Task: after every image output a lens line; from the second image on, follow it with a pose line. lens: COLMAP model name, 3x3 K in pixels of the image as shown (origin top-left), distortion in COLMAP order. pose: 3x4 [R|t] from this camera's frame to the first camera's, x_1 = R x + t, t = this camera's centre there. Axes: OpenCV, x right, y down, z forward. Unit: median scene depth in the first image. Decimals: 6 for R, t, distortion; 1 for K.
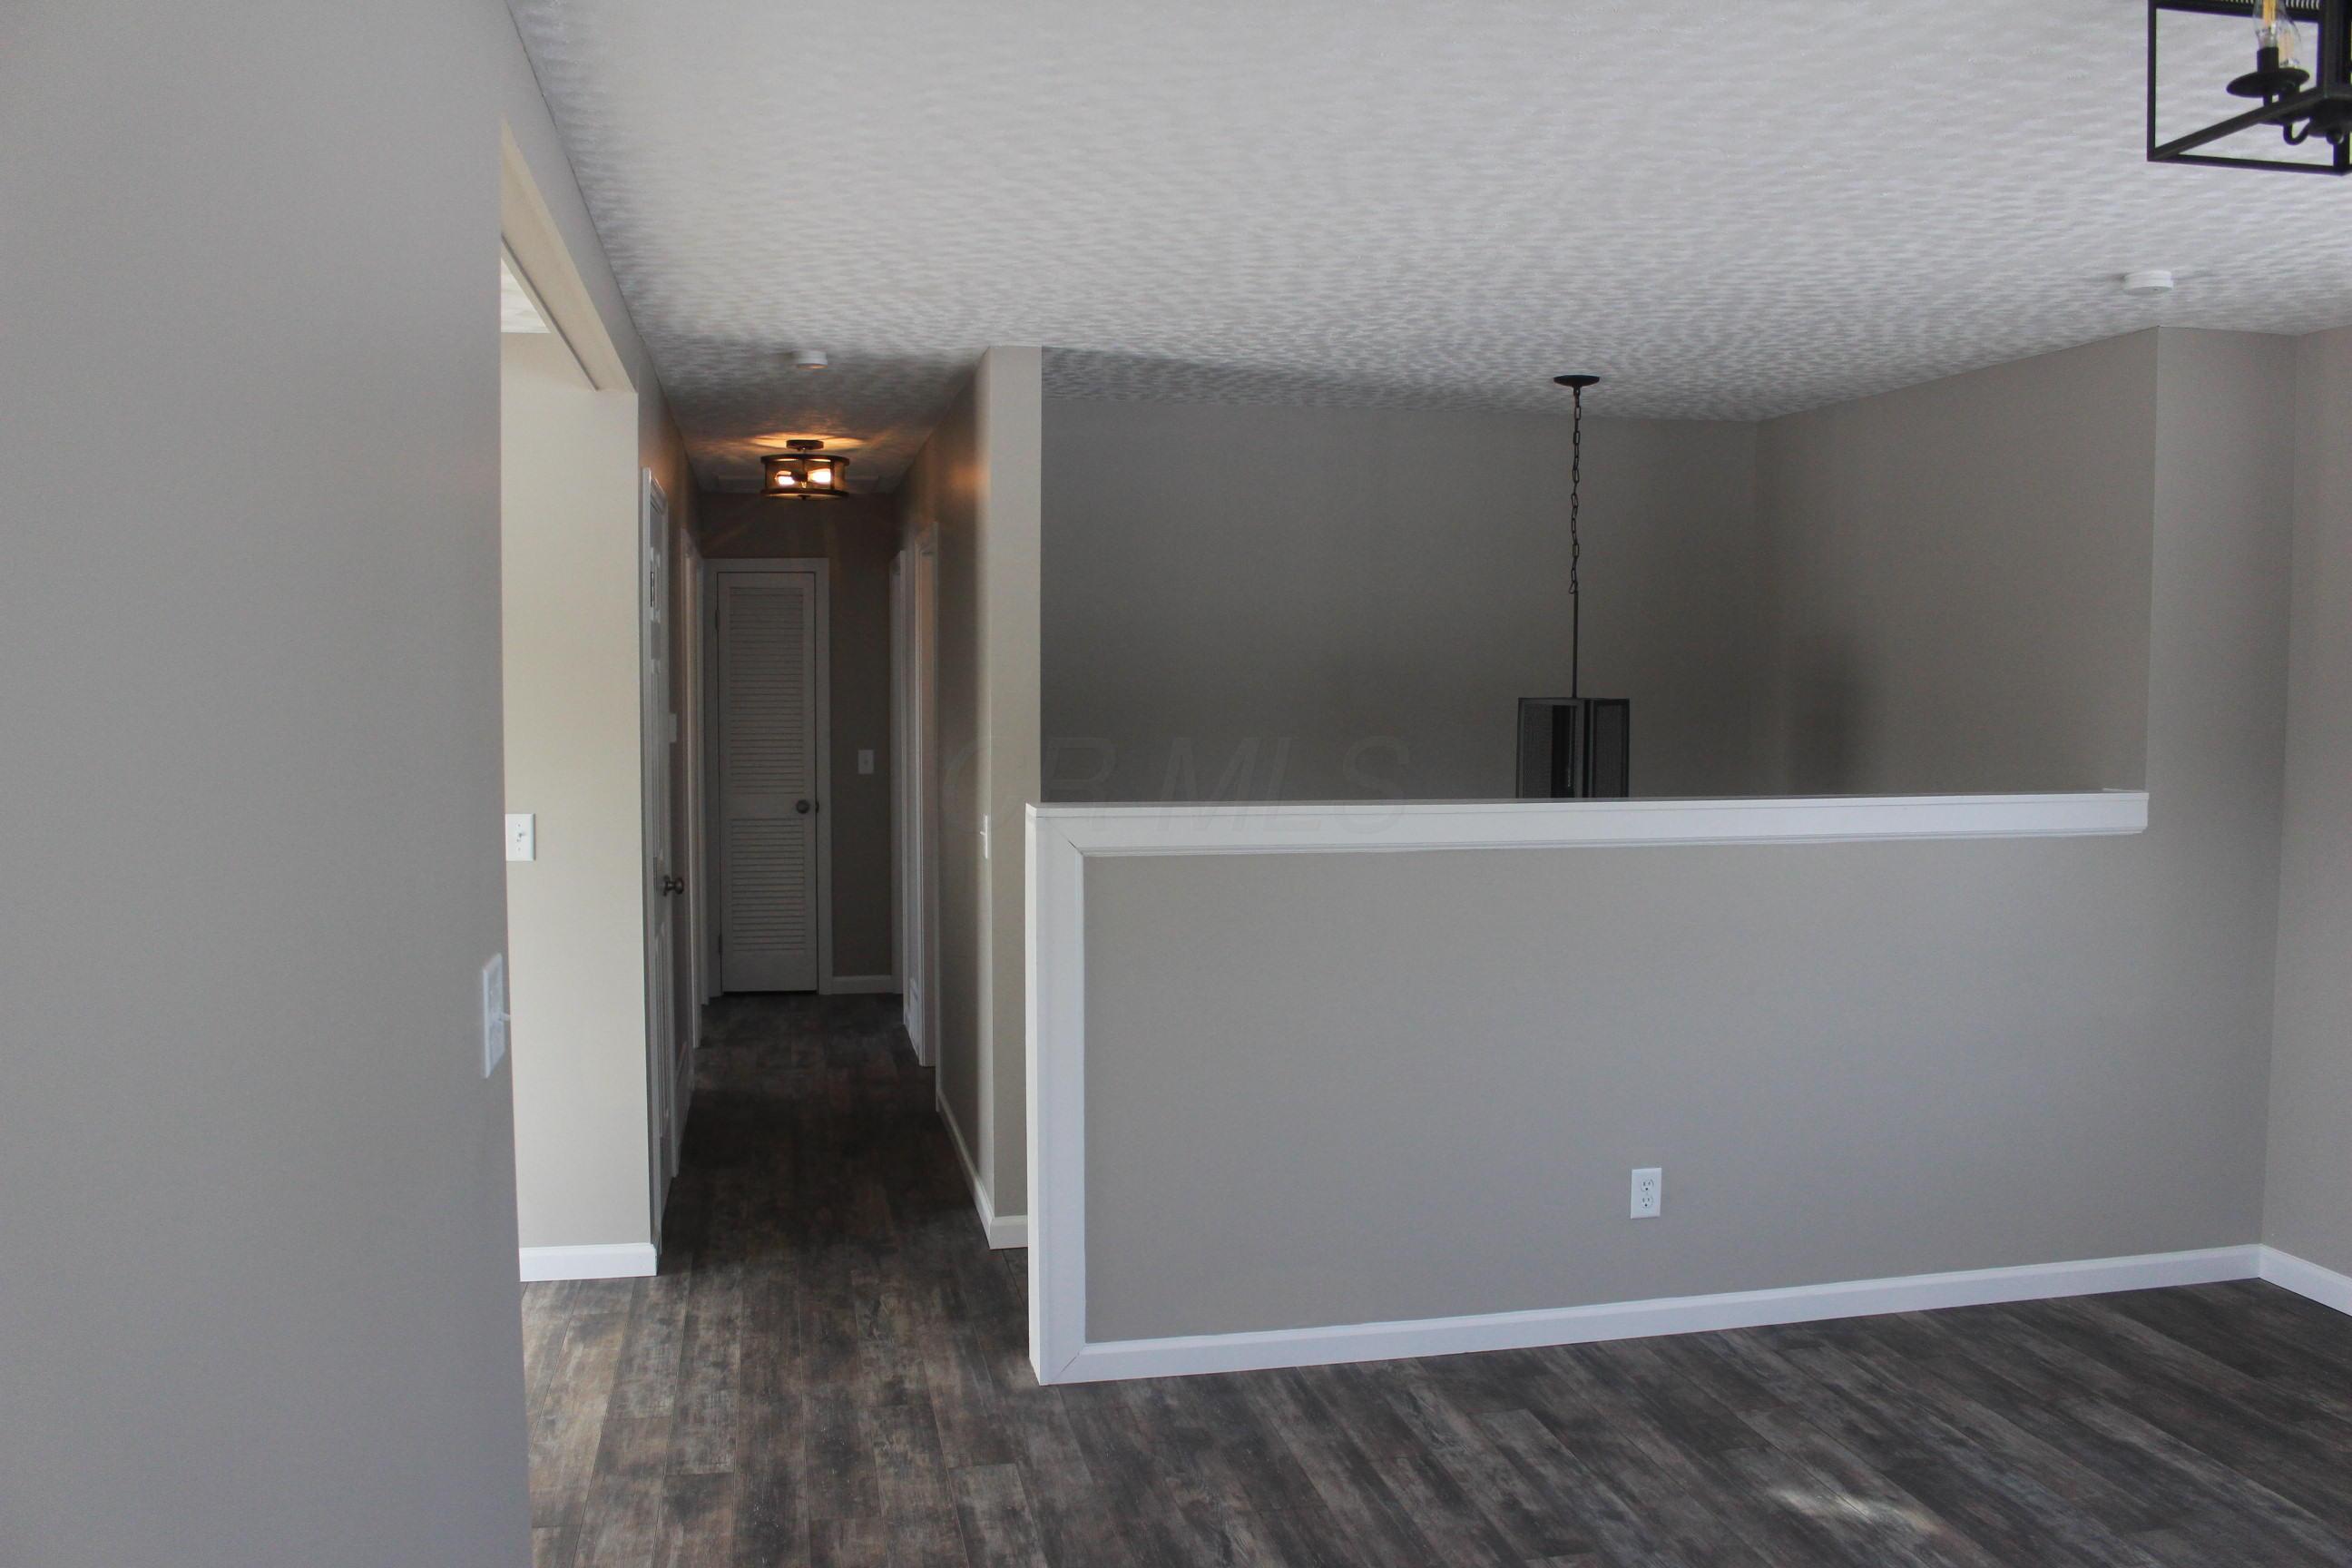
lens RADIAL K [[1946.9, 0, 1168.6], [0, 1946.9, 790.0], [0, 0, 1]] dist [-0.153462, 0.112863]
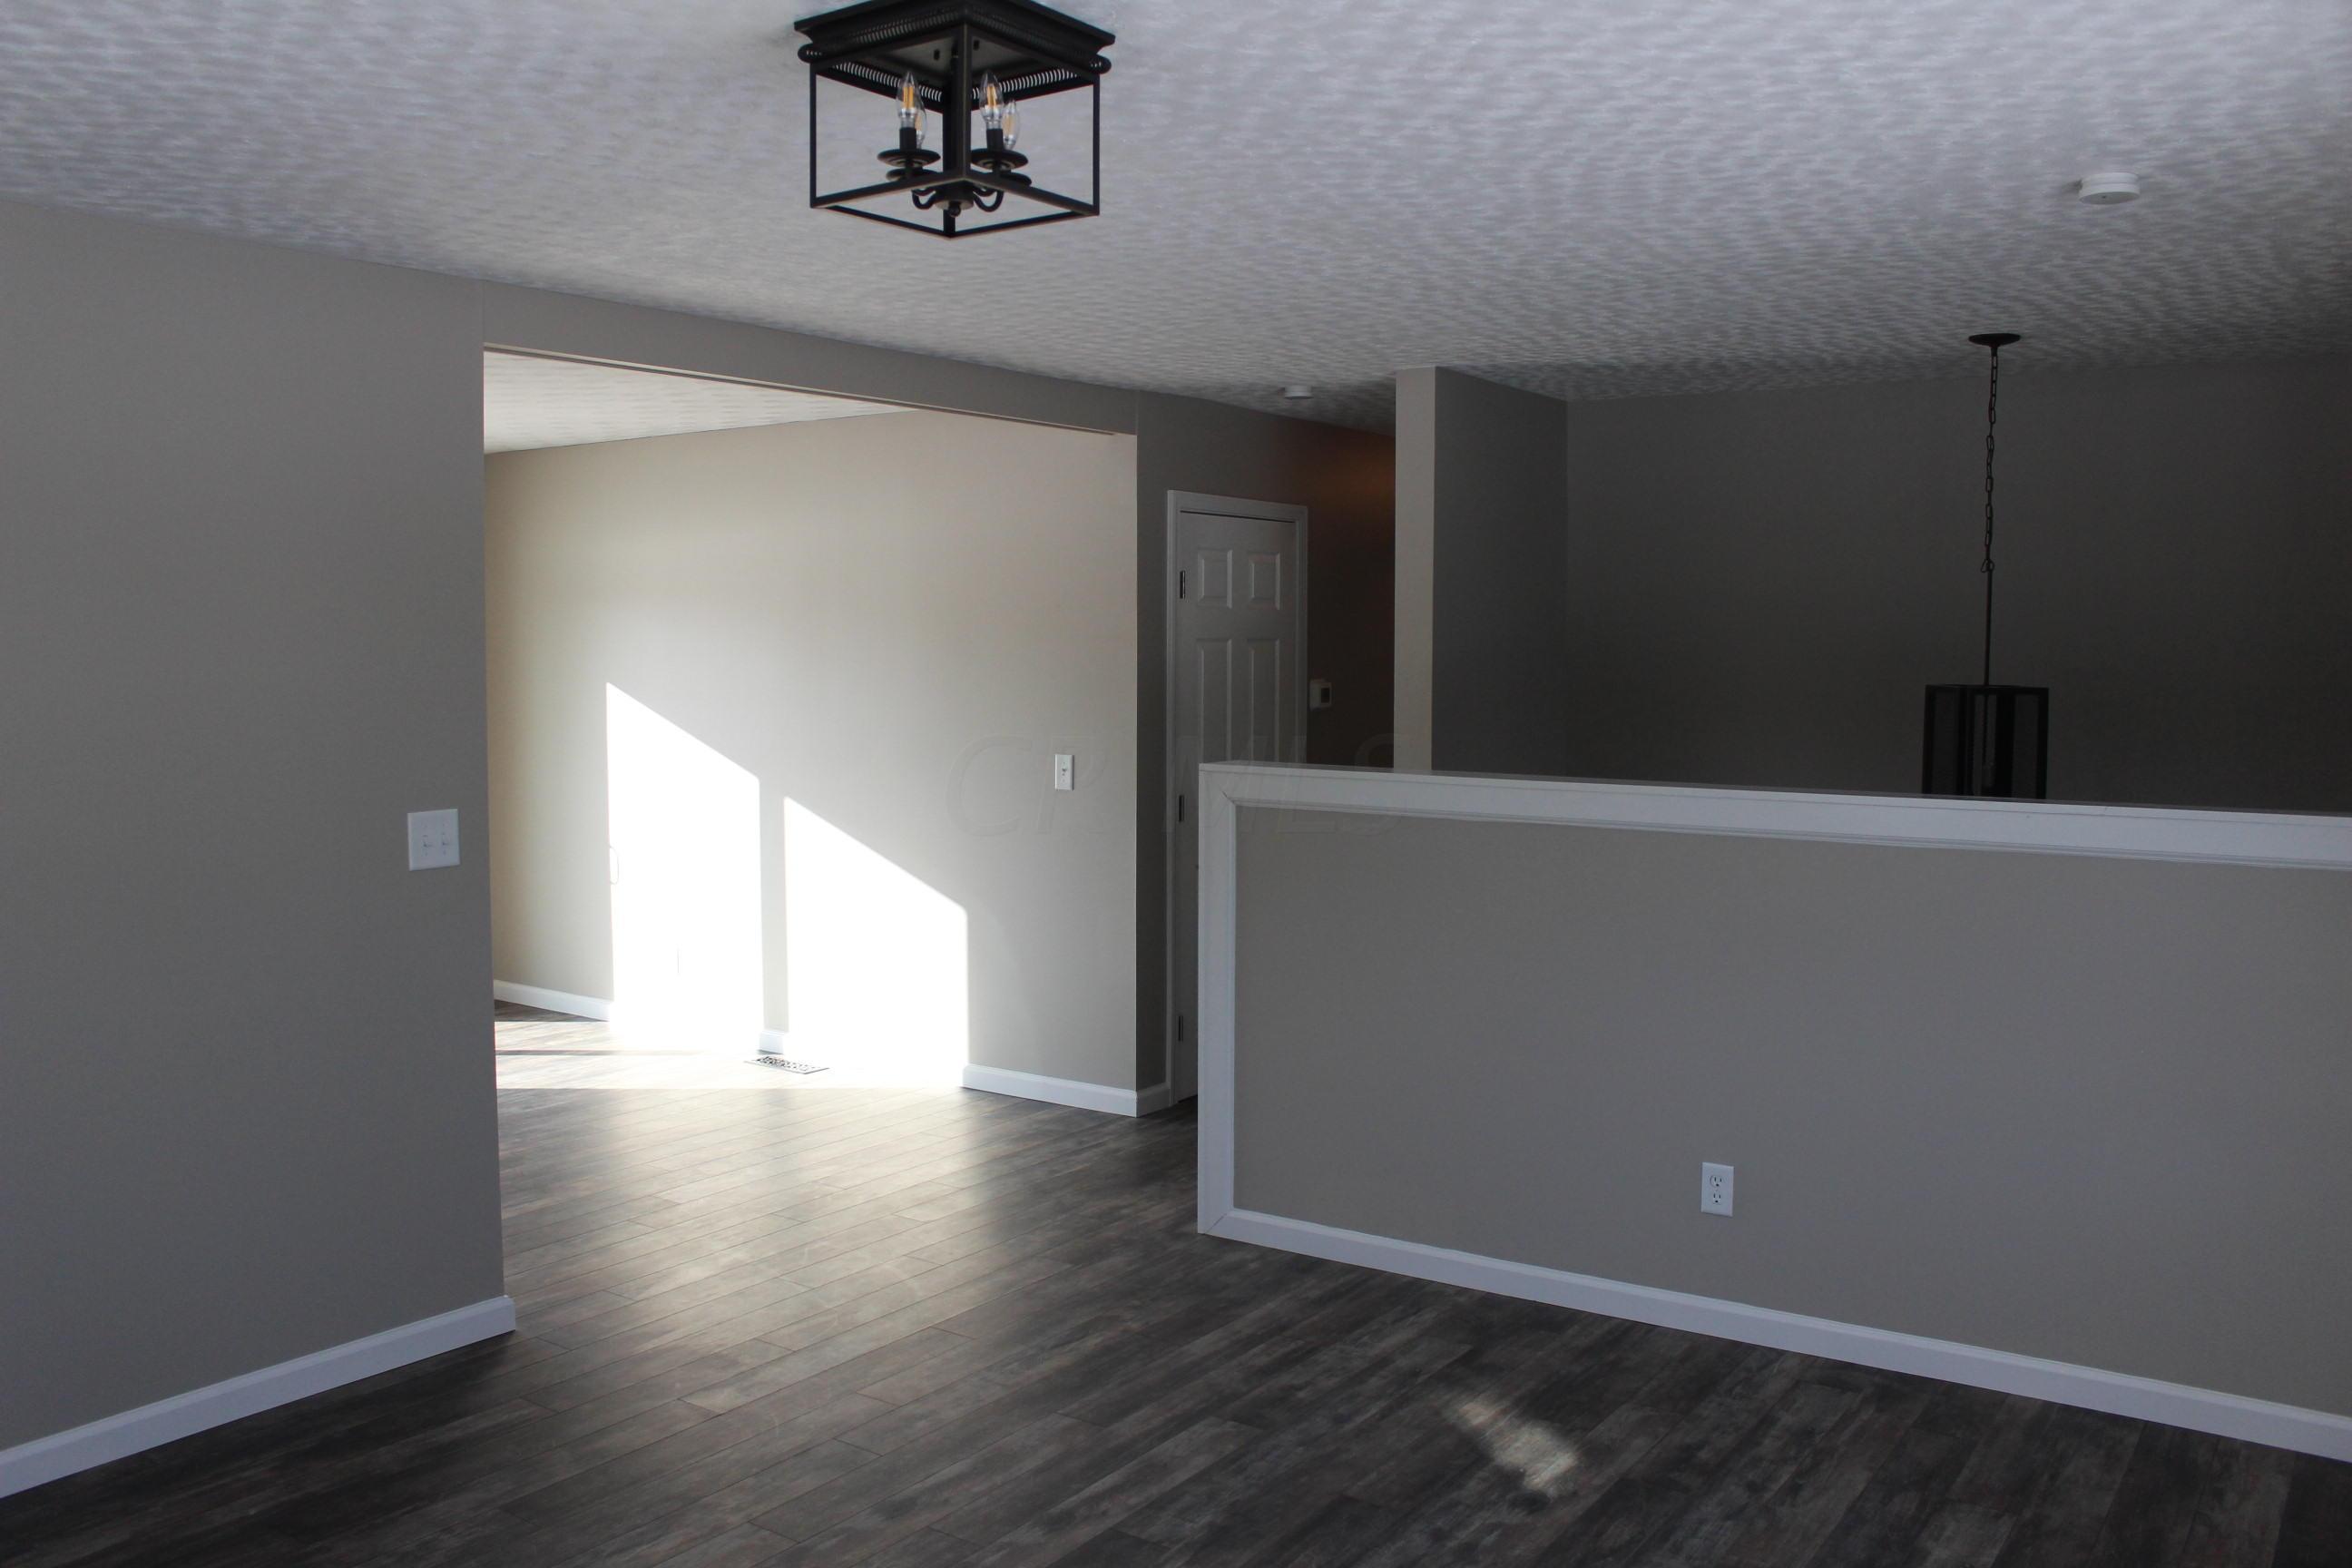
lens RADIAL K [[1946.9, 0, 1168.6], [0, 1946.9, 790.0], [0, 0, 1]] dist [-0.153462, 0.112863]
pose [[0.686796, 0.056118, -0.724680, 0.805150], [-0.048290, 0.998335, 0.031545, -0.010713], [0.725244, 0.013330, 0.688363, 0.132792]]
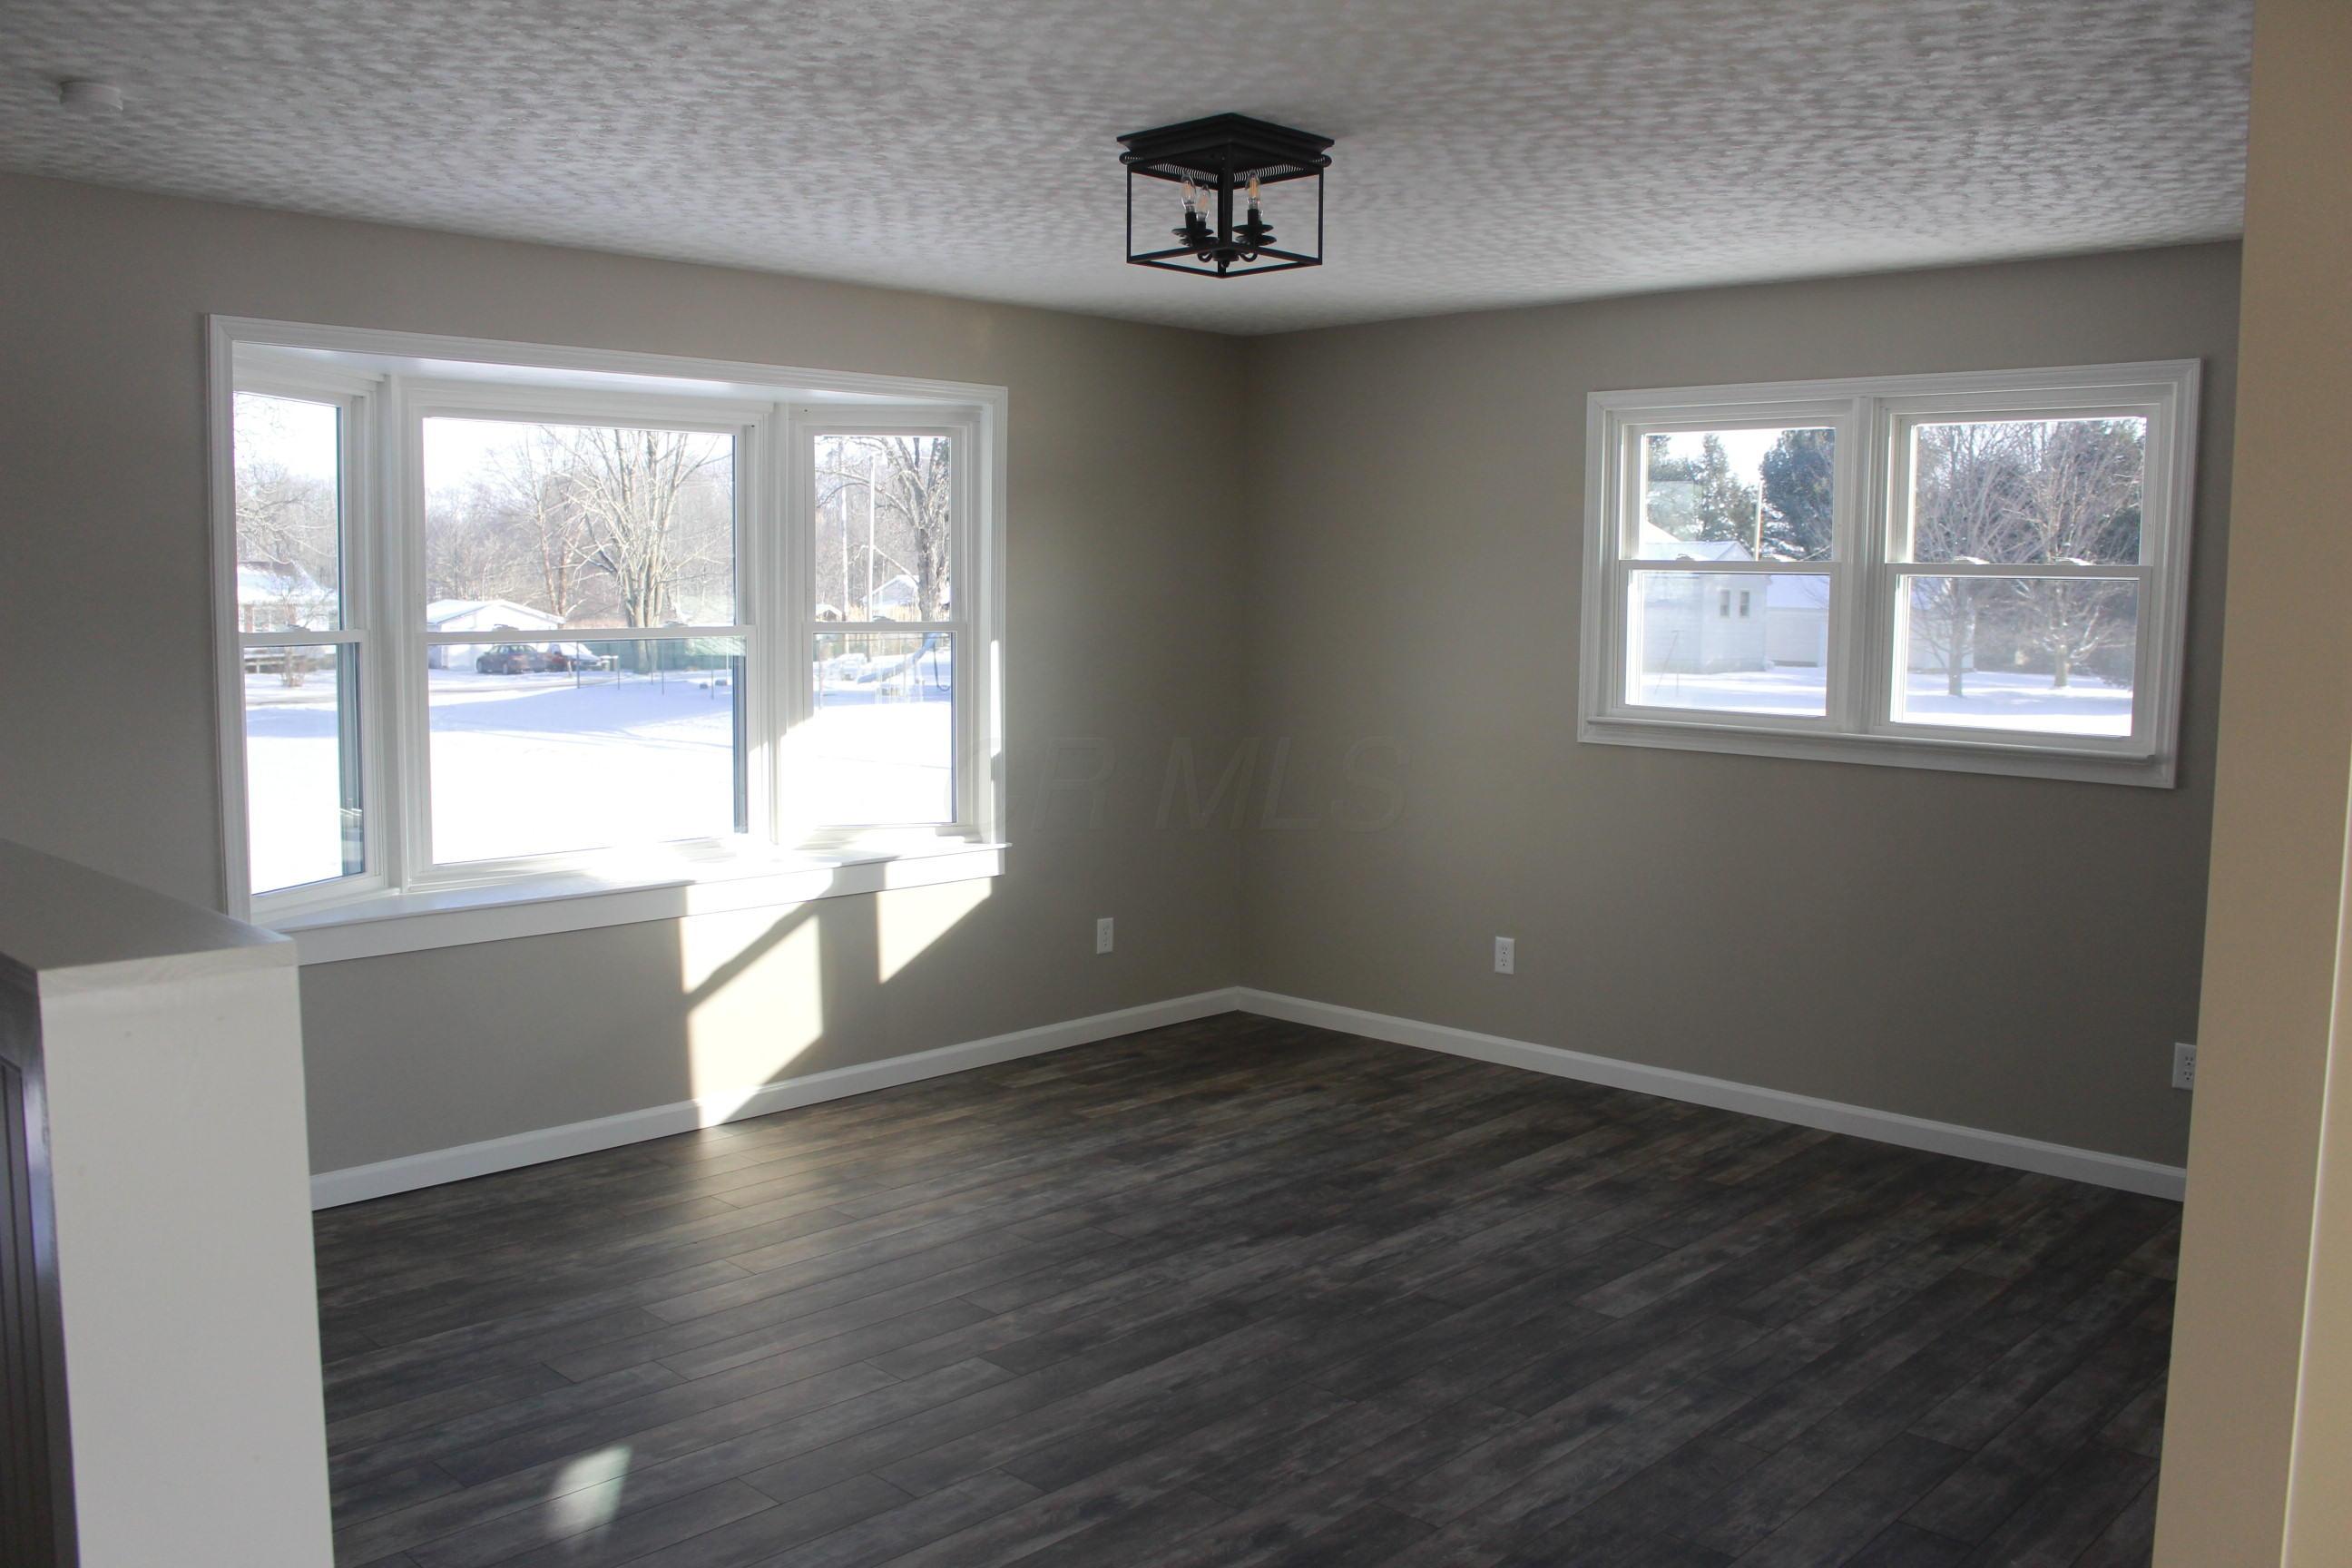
lens RADIAL K [[1946.9, 0, 1168.6], [0, 1946.9, 790.0], [0, 0, 1]] dist [-0.153462, 0.112863]
pose [[-0.563033, -0.094300, 0.821037, -0.430947], [0.045256, 0.988460, 0.144564, -0.058962], [-0.825194, 0.118552, -0.552268, 1.041189]]
